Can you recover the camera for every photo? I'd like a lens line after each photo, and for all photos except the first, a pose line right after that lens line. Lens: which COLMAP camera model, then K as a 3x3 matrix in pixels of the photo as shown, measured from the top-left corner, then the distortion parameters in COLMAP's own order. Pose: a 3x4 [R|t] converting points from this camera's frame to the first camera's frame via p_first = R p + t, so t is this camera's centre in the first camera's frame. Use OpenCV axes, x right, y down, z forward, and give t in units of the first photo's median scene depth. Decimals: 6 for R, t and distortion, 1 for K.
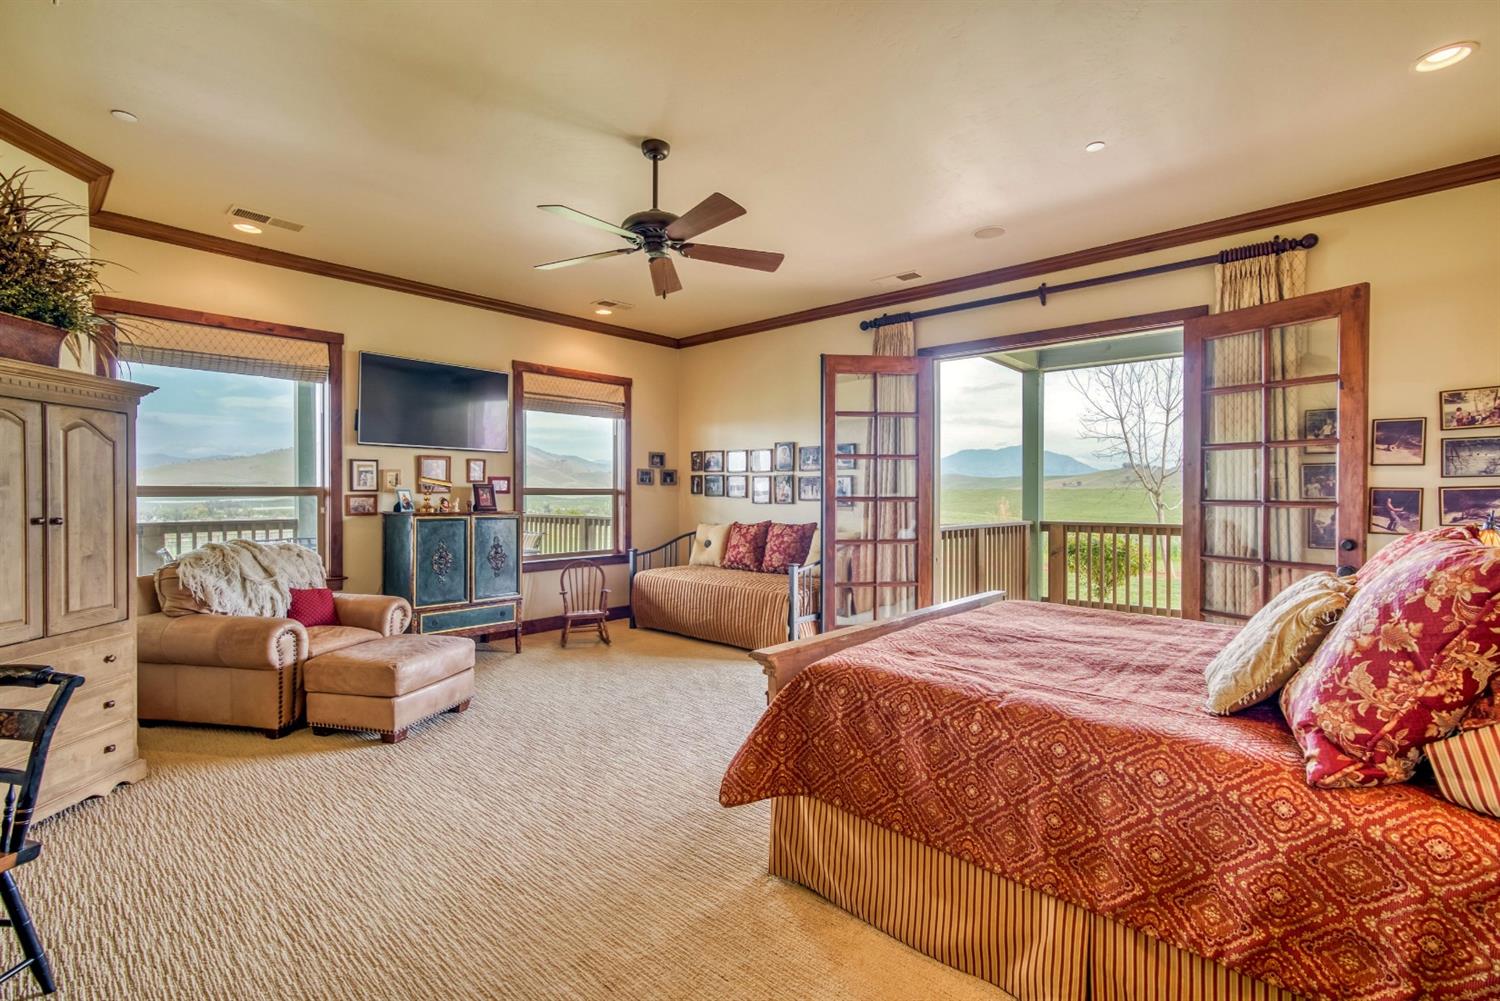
lens RADIAL K [[669.0, 0, 750.7], [0, 669.0, 494.0], [0, 0, 1]] dist [-0.000900, 0.003099]
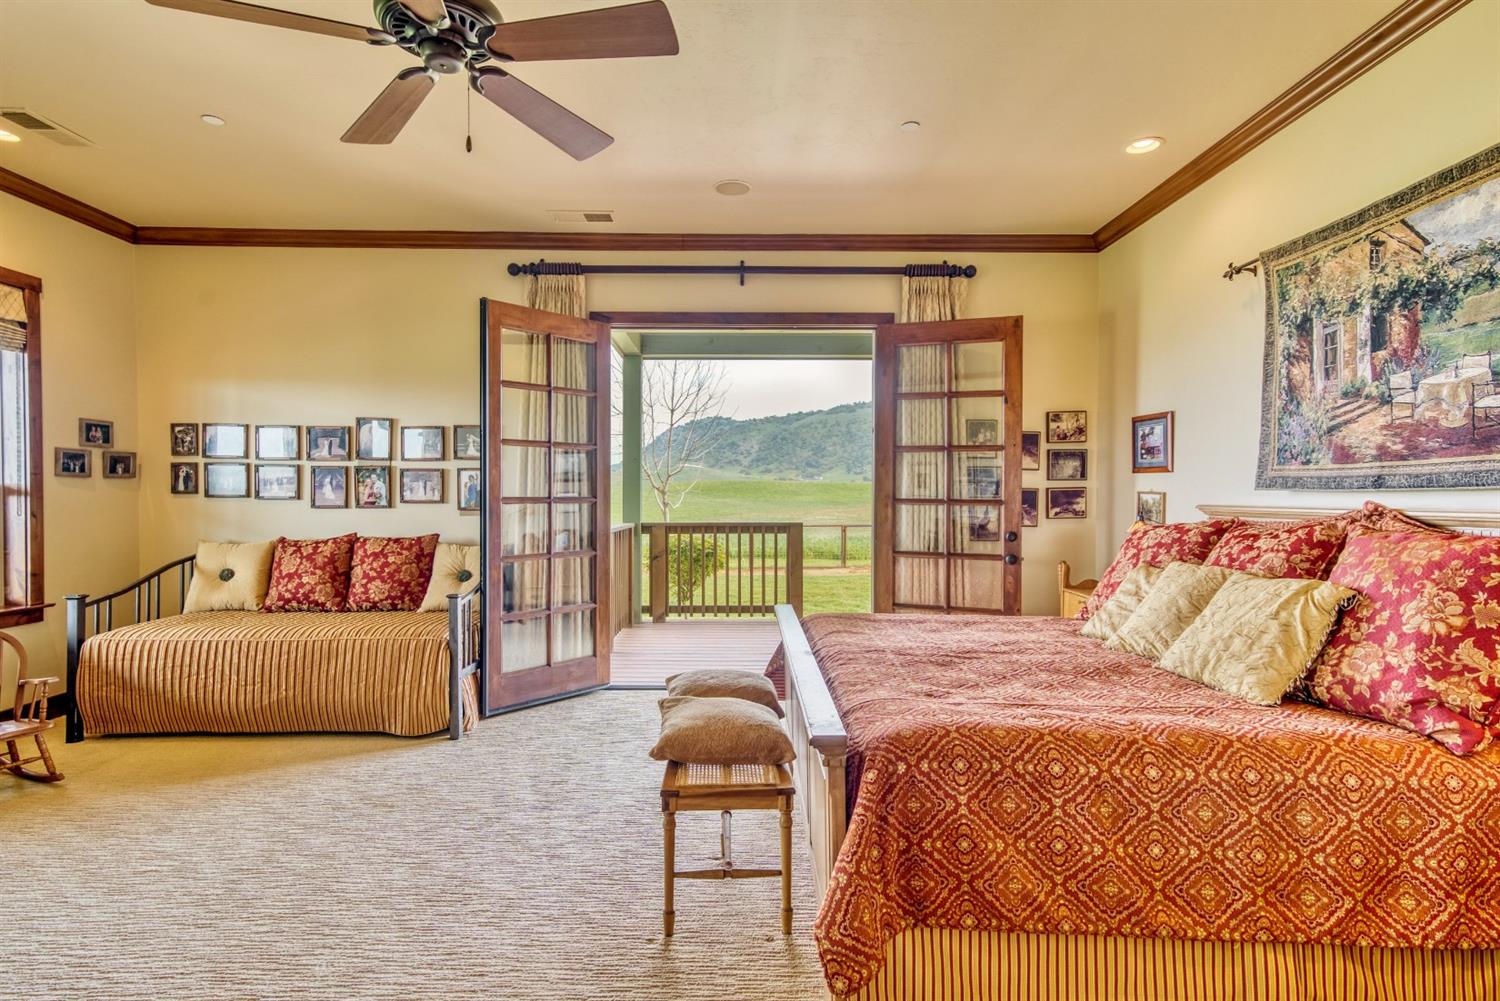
lens RADIAL K [[758.1, 0, 736.8], [0, 758.1, 499.7], [0, 0, 1]] dist [0.022603, 0.001262]
pose [[0.744607, -0.006416, 0.667472, -0.302332], [0.000211, 0.999956, 0.009377, -0.001398], [-0.667503, -0.006841, 0.744576, 0.277211]]
